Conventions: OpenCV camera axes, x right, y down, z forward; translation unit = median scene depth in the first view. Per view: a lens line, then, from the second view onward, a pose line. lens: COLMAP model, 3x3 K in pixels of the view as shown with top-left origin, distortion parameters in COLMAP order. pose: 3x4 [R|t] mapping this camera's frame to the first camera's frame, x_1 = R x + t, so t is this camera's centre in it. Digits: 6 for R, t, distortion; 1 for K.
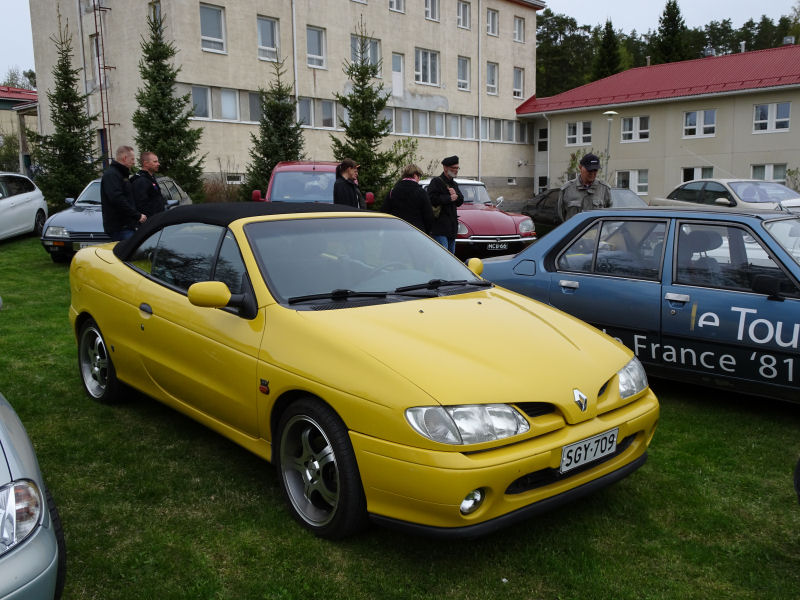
lens RADIAL K [[762.7, 0, 404.9], [0, 762.7, 298.7], [0, 0, 1]] dist [0.038096, 0.000000]
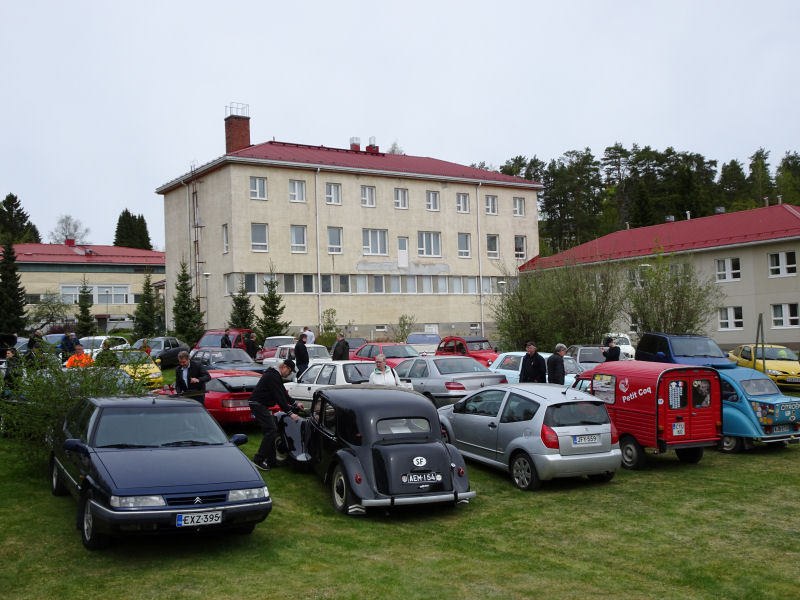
lens RADIAL K [[900.1, 0, 399.0], [0, 900.1, 298.3], [0, 0, 1]] dist [0.085417, 0.000000]
pose [[0.969021, -0.029044, -0.245266, 0.364727], [-0.013660, 0.985239, -0.170638, 0.064817], [0.246602, 0.168702, 0.954320, -0.517983]]
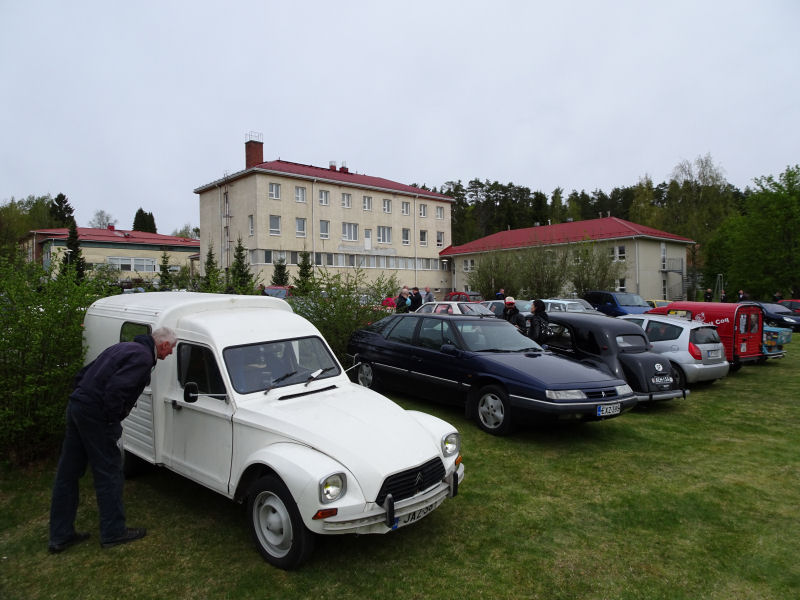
lens RADIAL K [[577.7, 0, 399.4], [0, 577.7, 299.5], [0, 0, 1]] dist [0.024123, -0.008805]
pose [[0.994776, -0.000586, -0.102077, 0.224470], [-0.013103, 0.990978, -0.133385, 0.071173], [0.101234, 0.134026, 0.985793, -0.483481]]
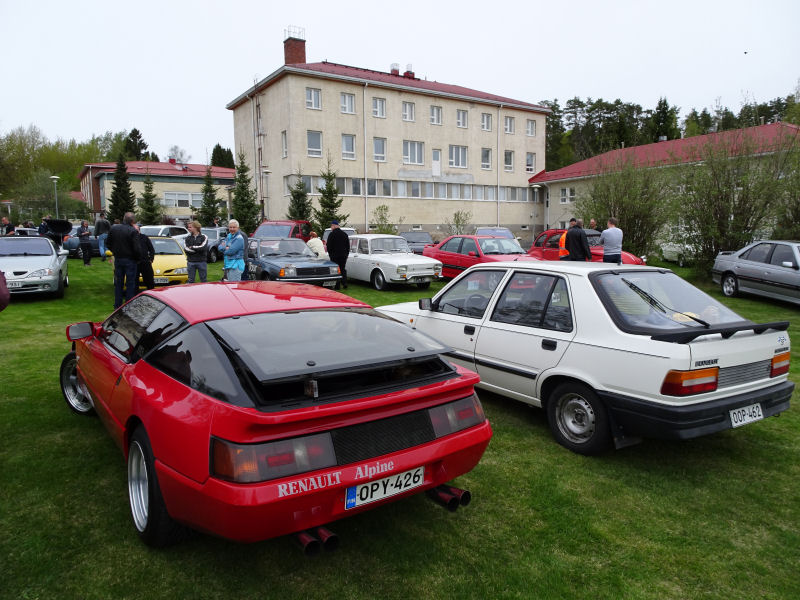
lens RADIAL K [[577.7, 0, 399.7], [0, 577.7, 300.1], [0, 0, 1]] dist [0.024123, -0.008805]
pose [[0.968717, 0.027066, -0.246686, 0.216195], [-0.033831, 0.999158, -0.023225, 0.028287], [0.245850, 0.030844, 0.968817, -0.188670]]
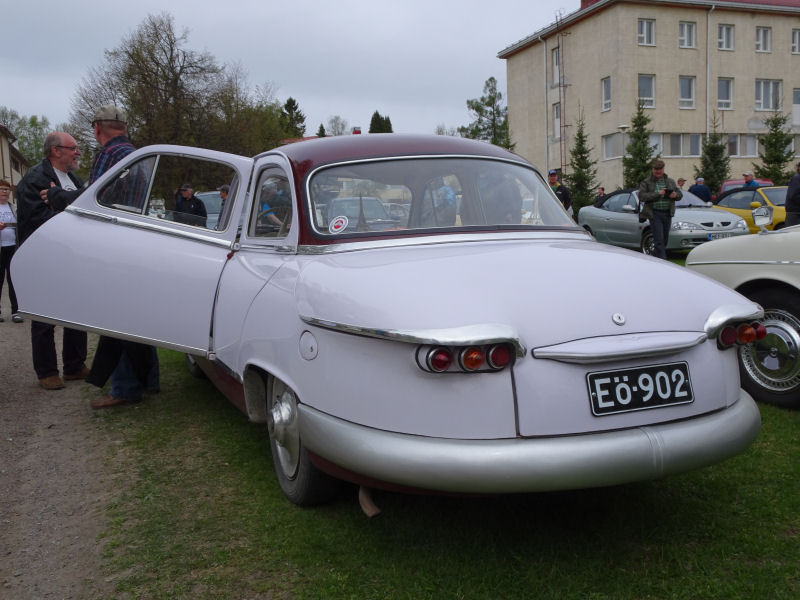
lens RADIAL K [[762.7, 0, 399.0], [0, 762.7, 302.7], [0, 0, 1]] dist [0.038096, 0.000000]
pose [[0.889219, 0.022858, -0.456911, -0.004560], [-0.039091, 0.998895, -0.026104, 0.061693], [0.455809, 0.041073, 0.889129, -0.312774]]
